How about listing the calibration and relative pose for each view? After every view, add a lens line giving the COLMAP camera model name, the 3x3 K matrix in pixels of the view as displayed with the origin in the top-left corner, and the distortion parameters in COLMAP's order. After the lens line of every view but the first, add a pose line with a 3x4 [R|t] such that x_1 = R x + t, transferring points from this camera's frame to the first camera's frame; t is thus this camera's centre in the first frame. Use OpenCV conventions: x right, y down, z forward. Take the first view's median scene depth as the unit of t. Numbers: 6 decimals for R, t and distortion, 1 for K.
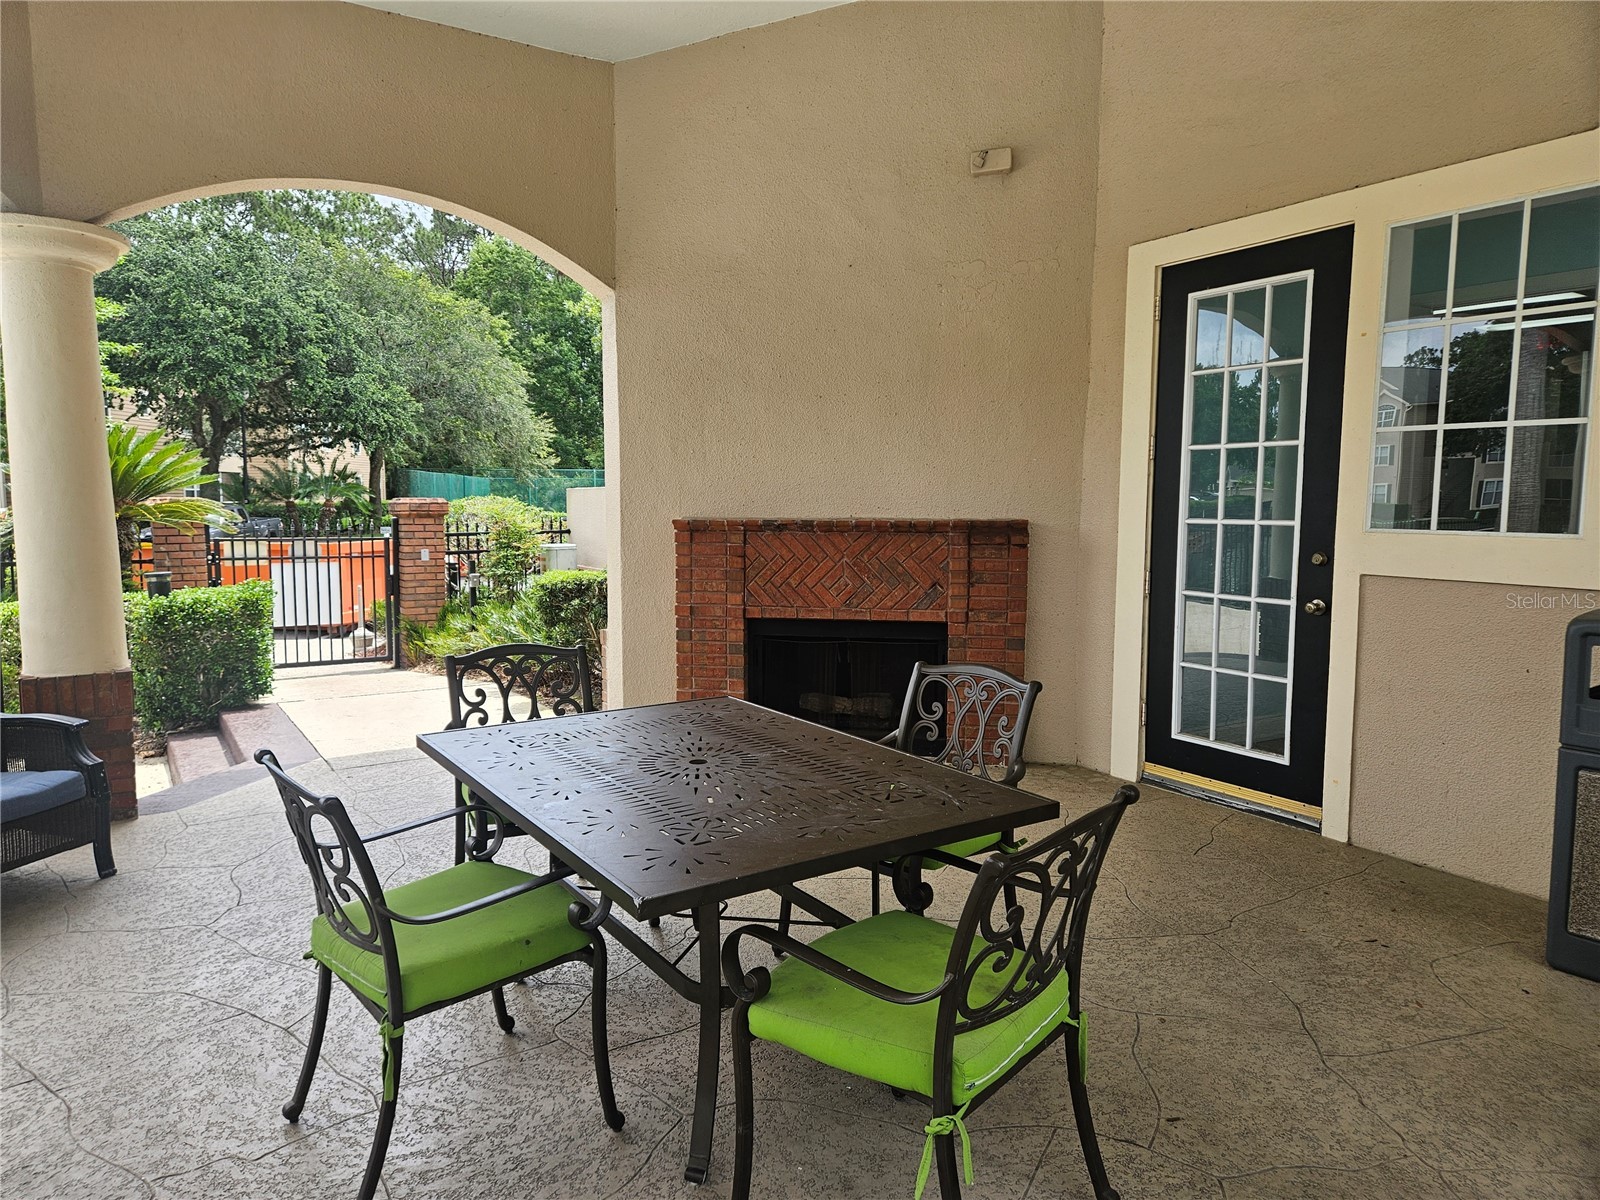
lens RADIAL K [[1061.2, 0, 797.4], [0, 1061.2, 598.4], [0, 0, 1]] dist [0.092272, -0.071302]
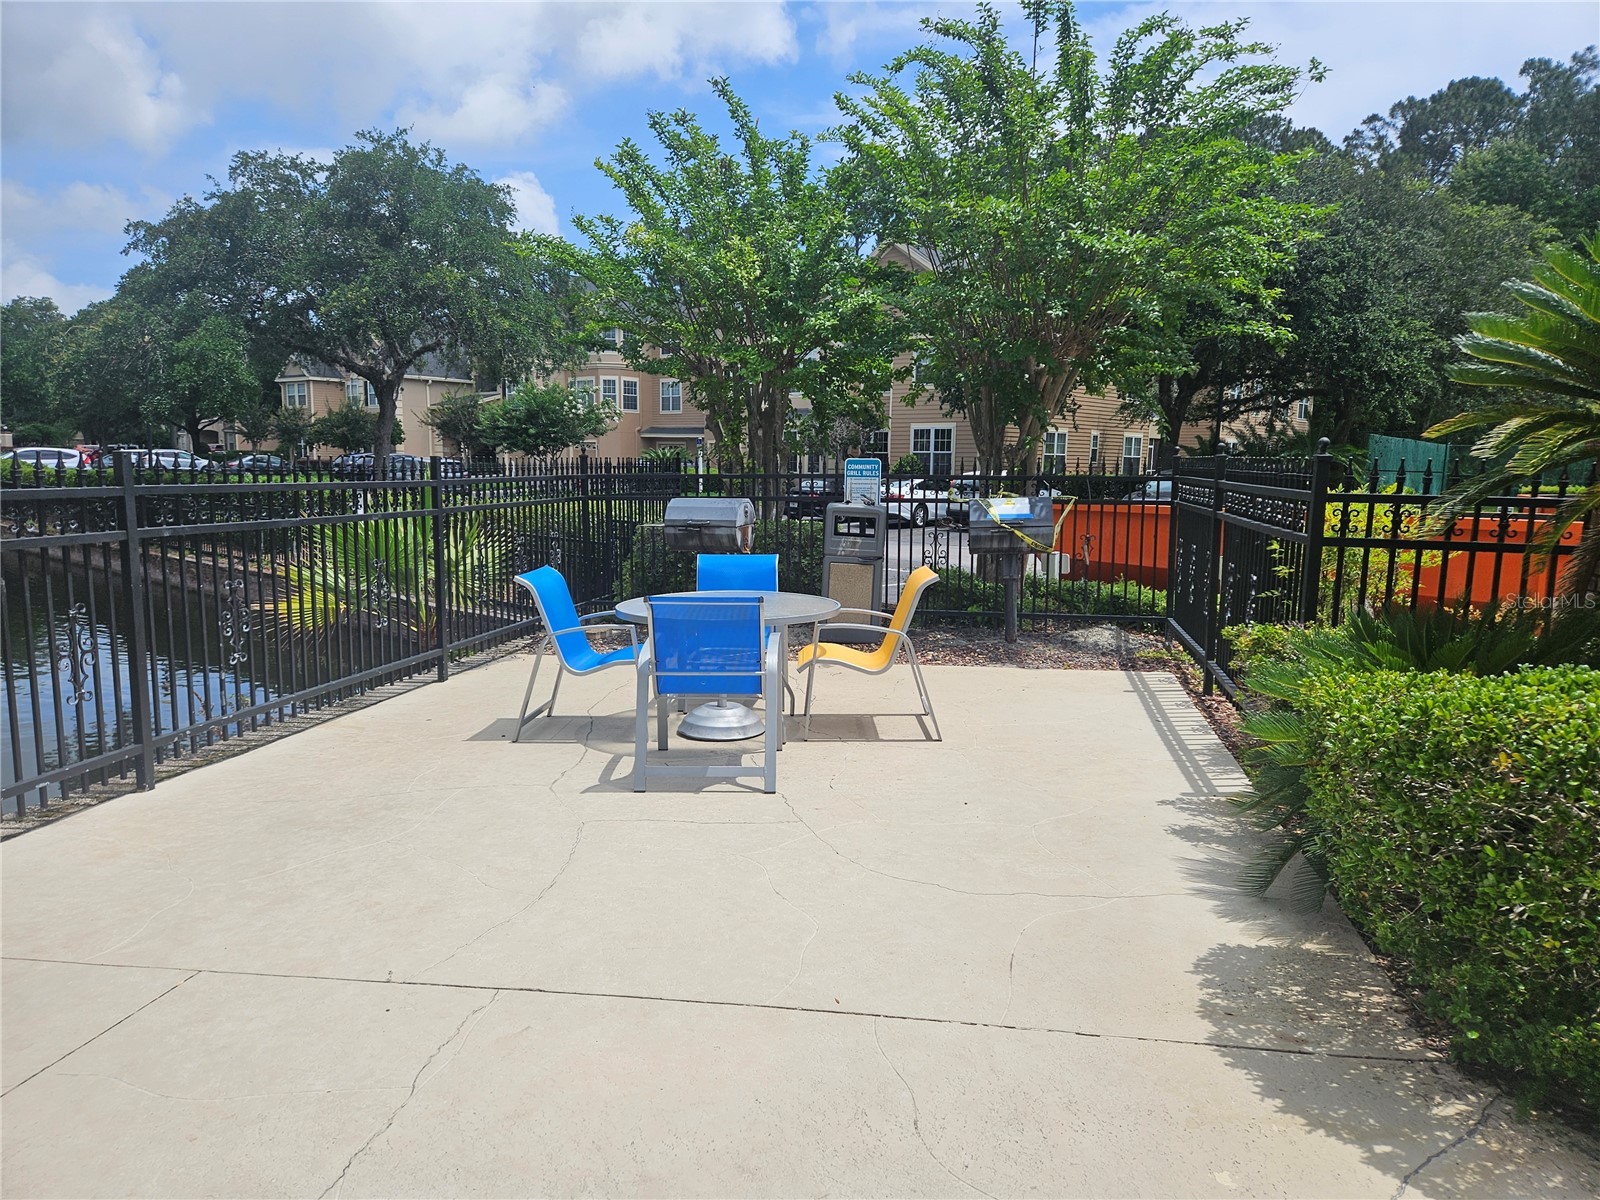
lens RADIAL K [[1061.2, 0, 799.9], [0, 1061.2, 601.4], [0, 0, 1]] dist [0.092272, -0.071302]
pose [[0.719827, 0.101908, -0.686632, -0.127955], [-0.081502, 0.994731, 0.062192, -0.005290], [0.689352, 0.011195, 0.724340, 0.110689]]
